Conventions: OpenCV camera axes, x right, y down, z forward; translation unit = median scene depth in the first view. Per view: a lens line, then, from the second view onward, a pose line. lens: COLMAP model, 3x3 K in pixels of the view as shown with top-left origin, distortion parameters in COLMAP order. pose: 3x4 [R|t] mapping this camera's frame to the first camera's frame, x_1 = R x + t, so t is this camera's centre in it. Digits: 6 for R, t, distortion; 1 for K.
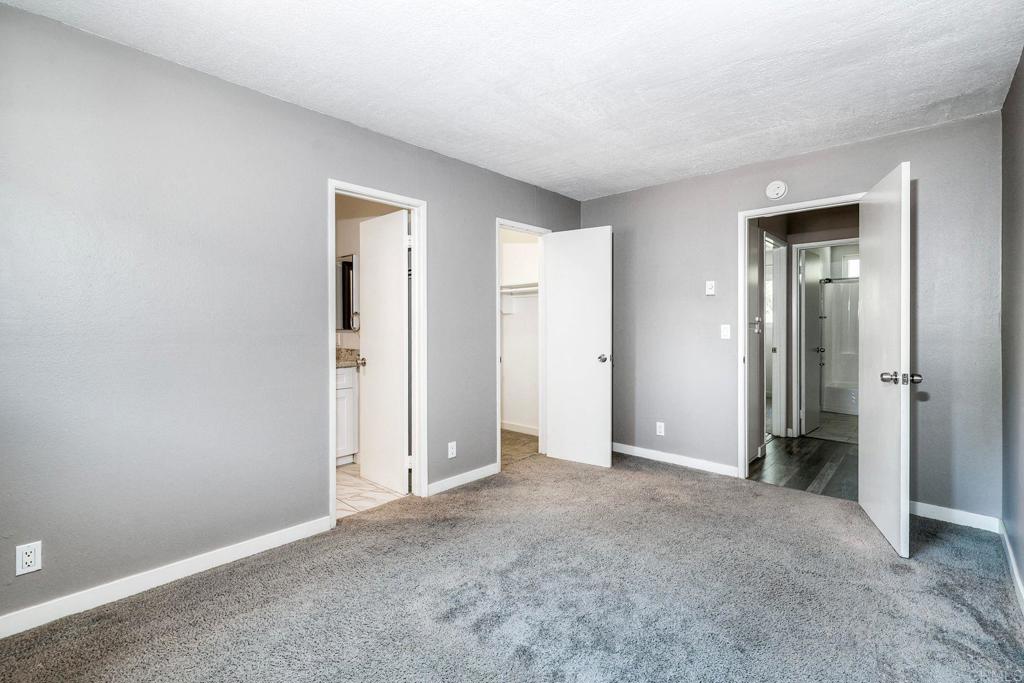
lens RADIAL K [[447.0, 0, 510.6], [0, 447.0, 326.7], [0, 0, 1]] dist [-0.000007, -0.000126]
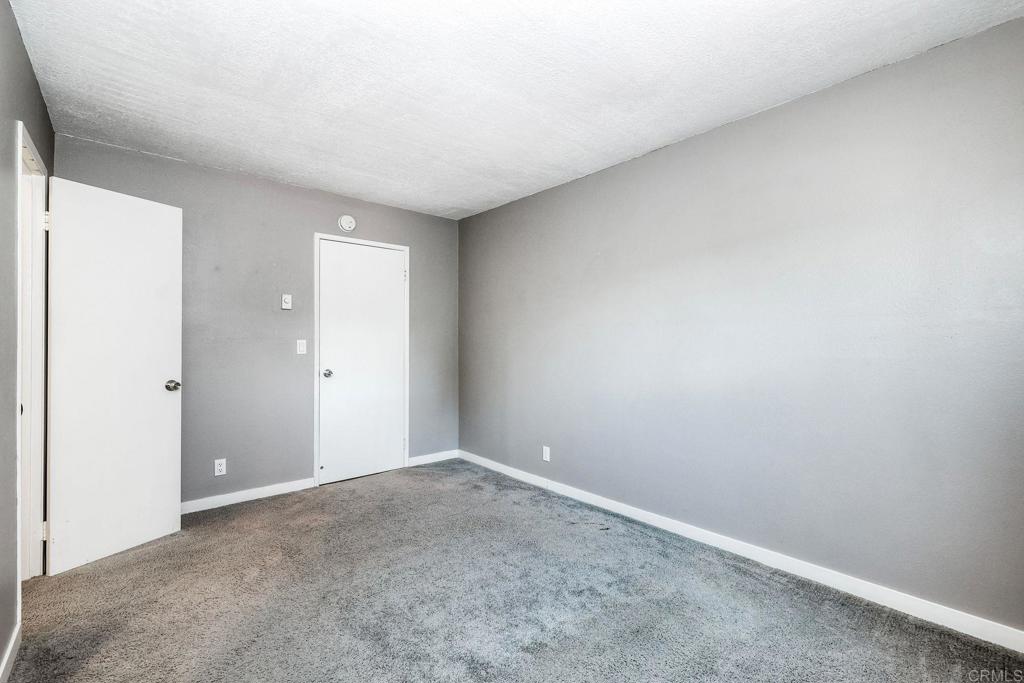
lens RADIAL K [[447.8, 0, 515.4], [0, 447.8, 337.9], [0, 0, 1]] dist [0.002044, 0.000170]
pose [[0.114067, 0.007248, 0.993447, -0.474551], [0.004986, 0.999957, -0.007868, 0.000737], [-0.993460, 0.005850, 0.114026, 0.415457]]
